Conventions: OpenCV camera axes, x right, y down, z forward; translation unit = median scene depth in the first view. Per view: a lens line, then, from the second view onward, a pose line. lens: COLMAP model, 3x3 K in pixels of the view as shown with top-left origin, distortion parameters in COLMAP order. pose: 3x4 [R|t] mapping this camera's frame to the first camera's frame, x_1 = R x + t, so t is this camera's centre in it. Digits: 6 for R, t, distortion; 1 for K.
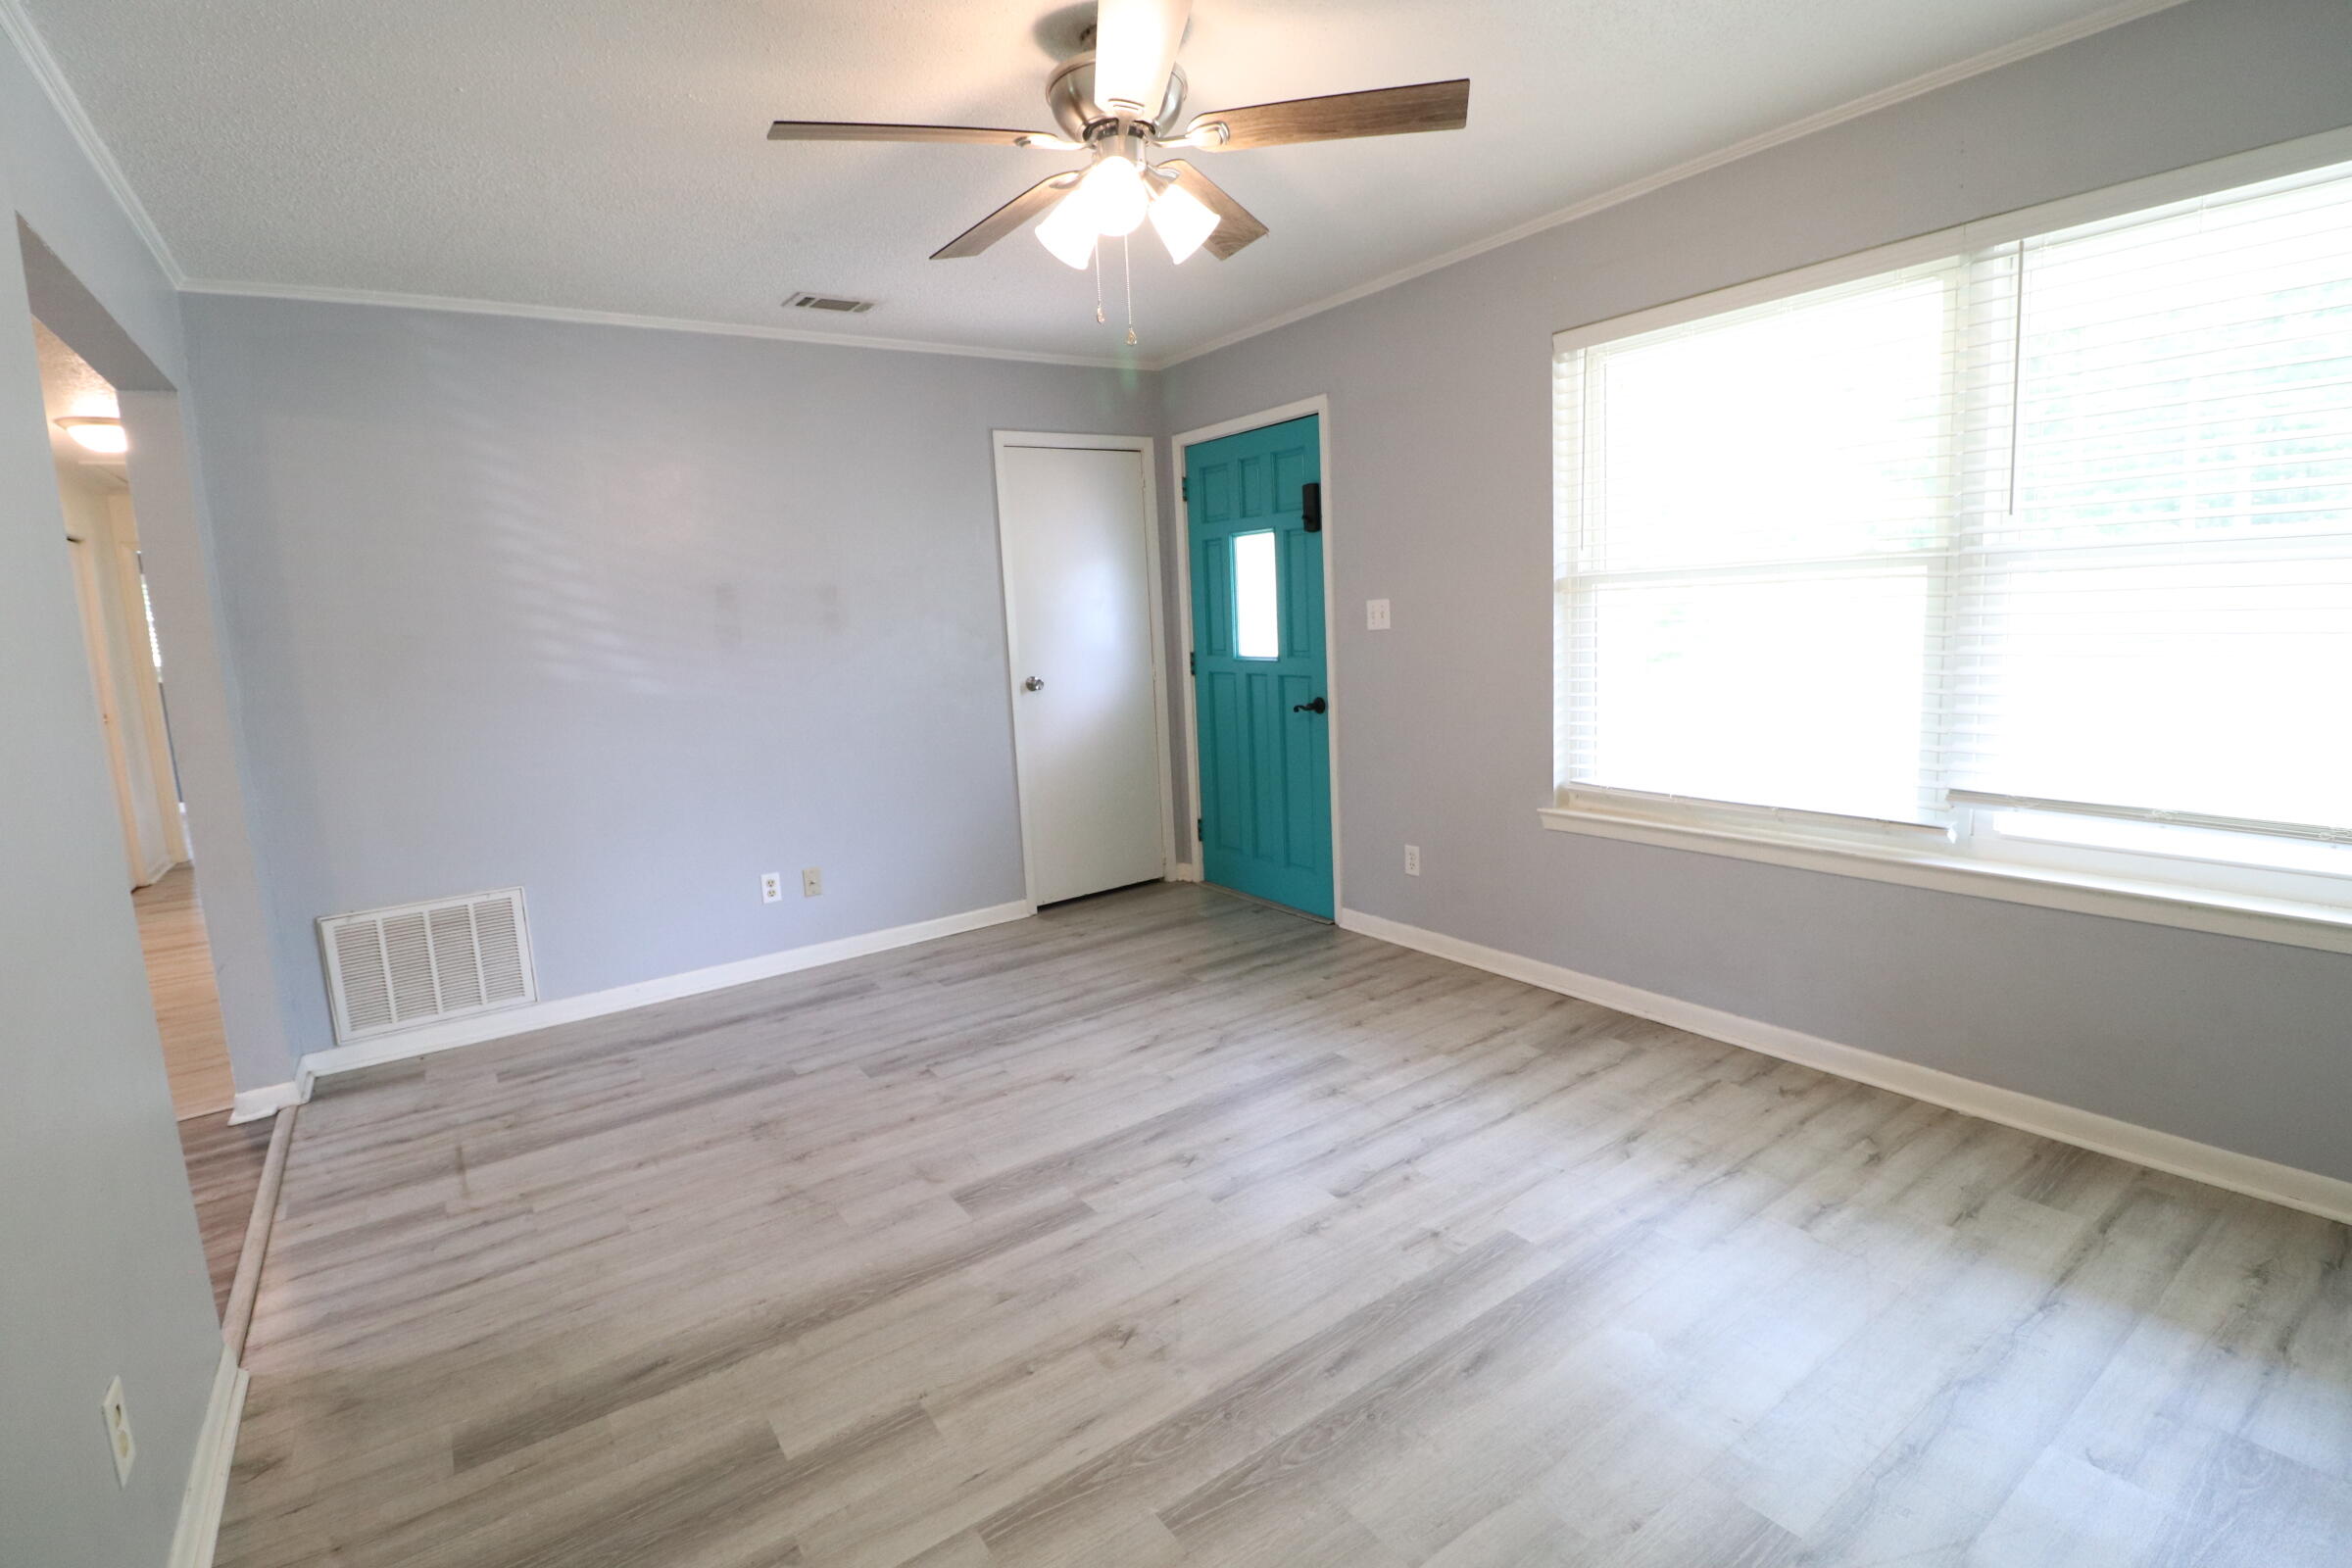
lens RADIAL K [[1085.1, 0, 1165.9], [0, 1085.1, 758.2], [0, 0, 1]] dist [-0.000556, -0.013525]
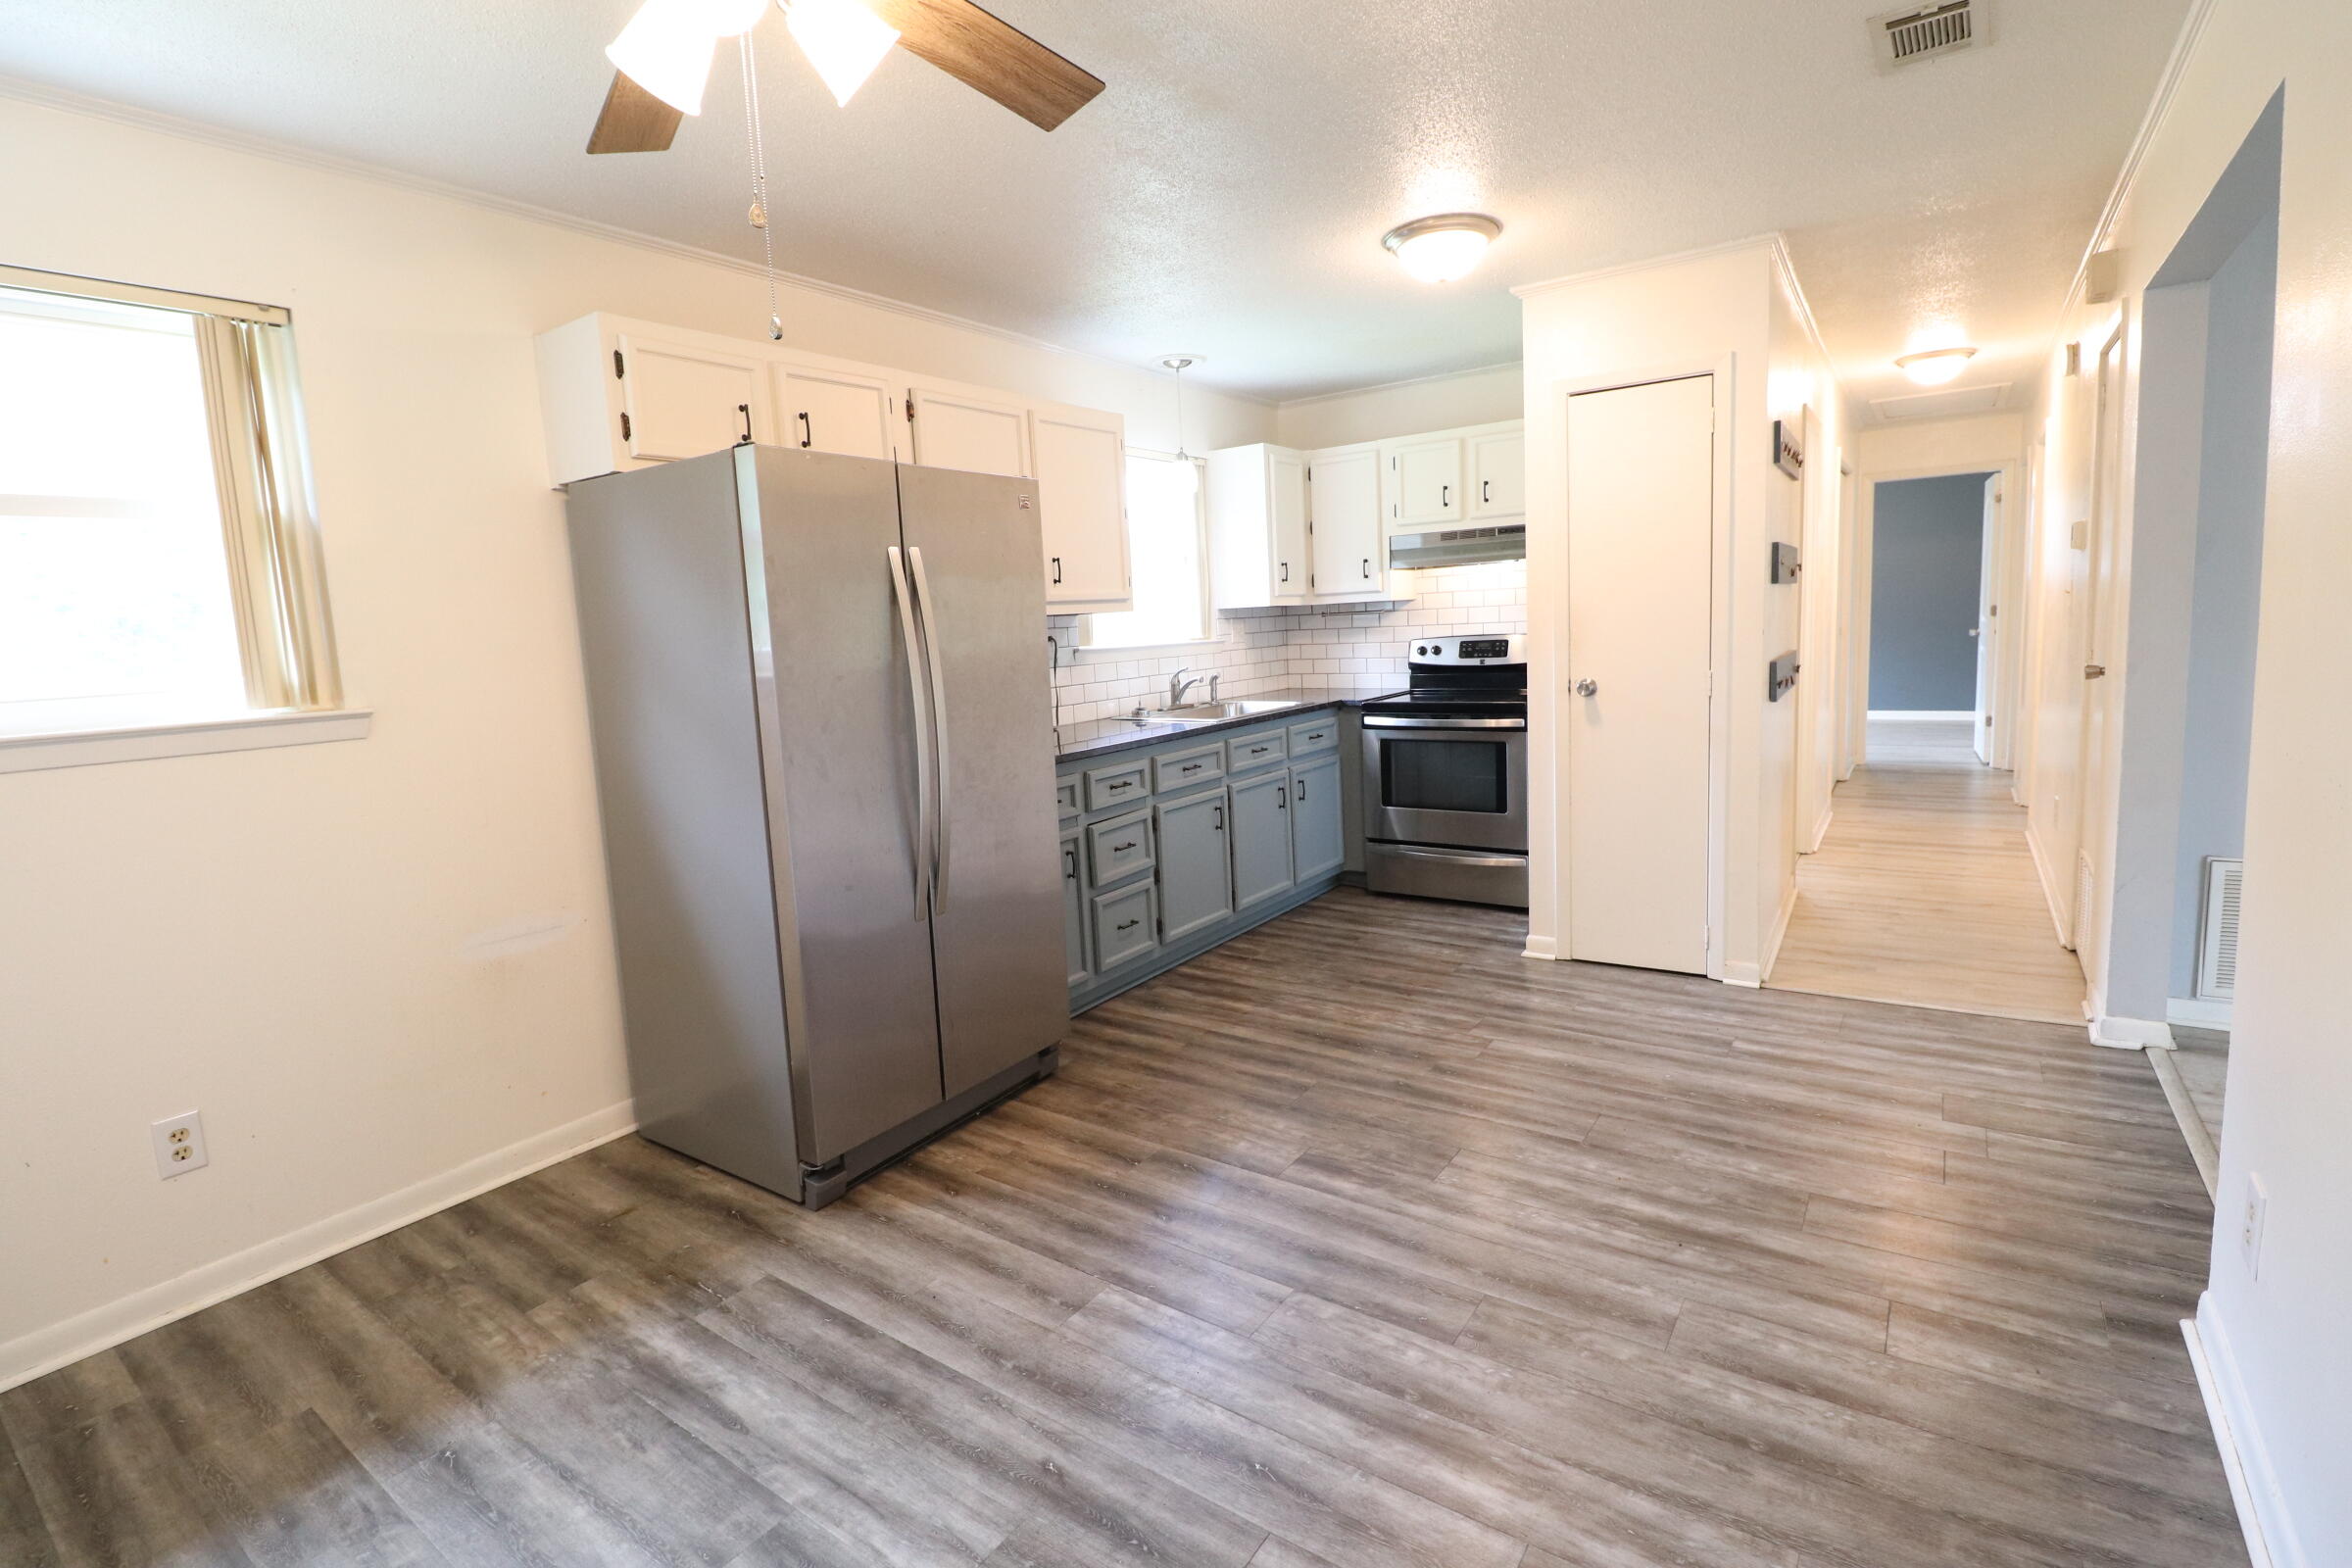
lens RADIAL K [[1085.1, 0, 1165.9], [0, 1085.1, 758.2], [0, 0, 1]] dist [-0.000556, -0.013525]
pose [[0.341863, 0.148850, -0.927886, -0.284515], [-0.091410, 0.987961, 0.124808, 0.036073], [0.935293, 0.042151, 0.351354, -0.158517]]
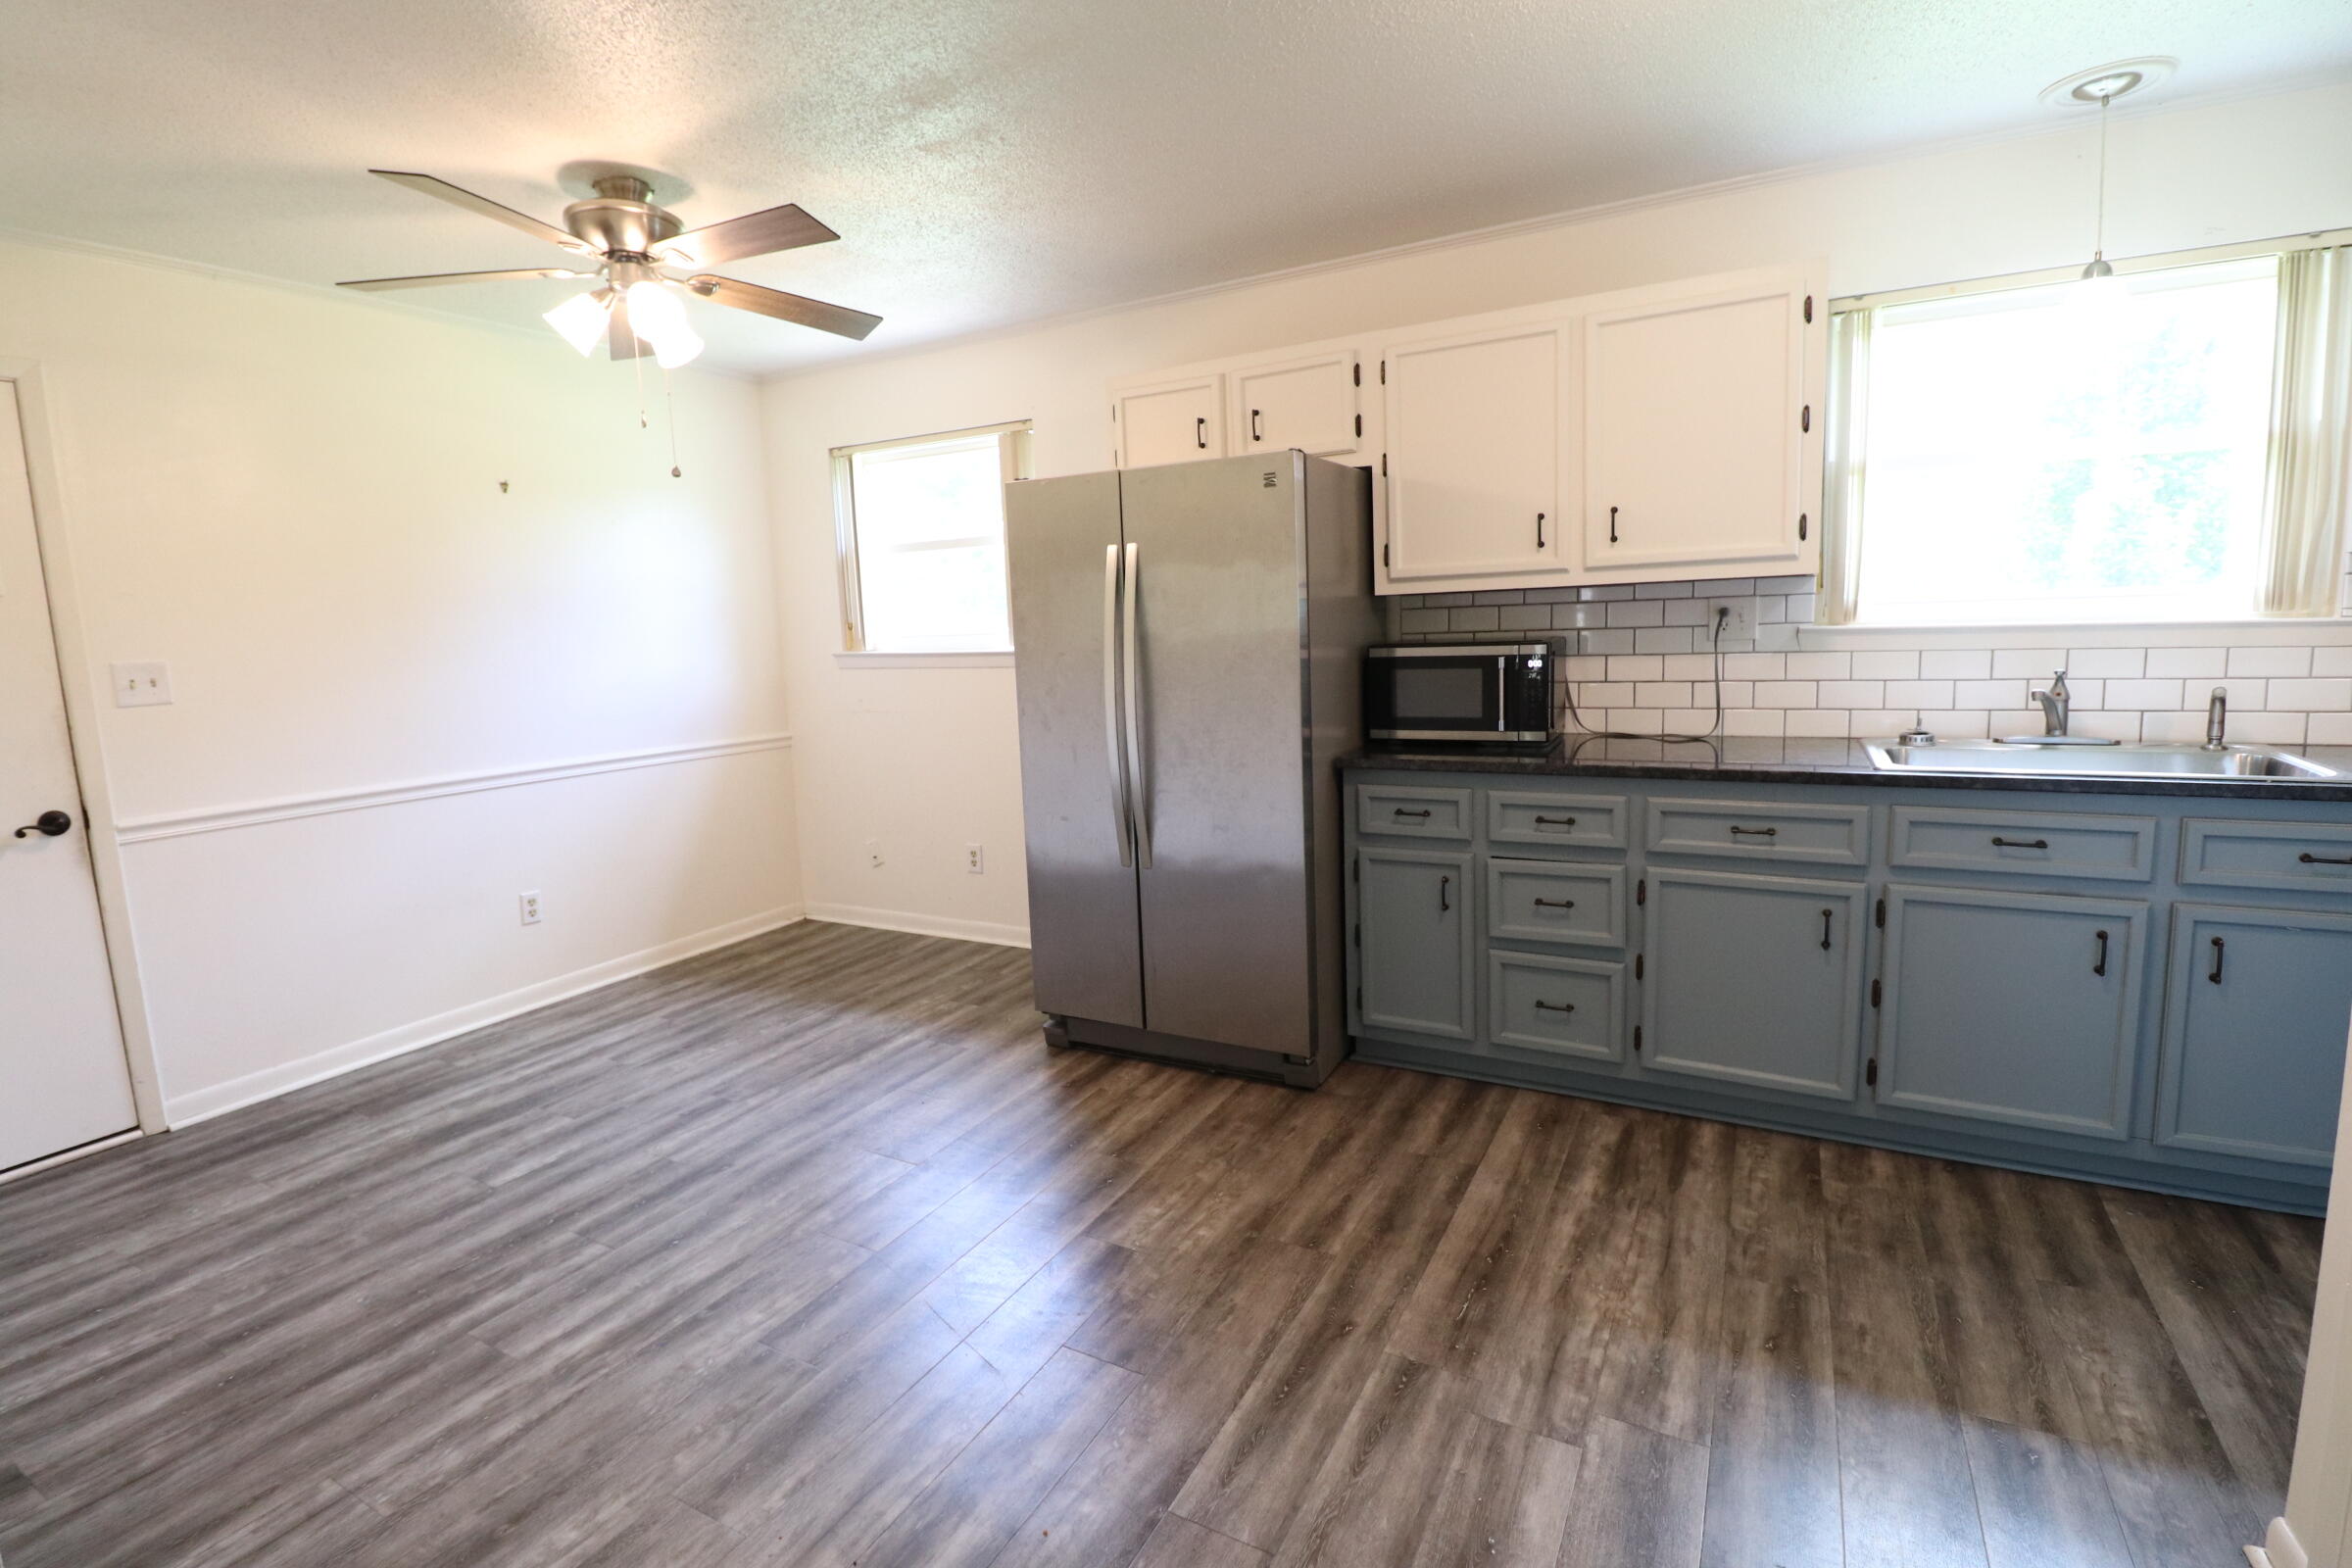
lens RADIAL K [[1089.4, 0, 1159.7], [0, 1089.4, 757.0], [0, 0, 1]] dist [-0.001808, -0.011256]
pose [[-0.894423, 0.142686, -0.423850, -0.751649], [0.027036, 0.963256, 0.267220, -0.077818], [0.446405, 0.227548, -0.865416, 0.837627]]
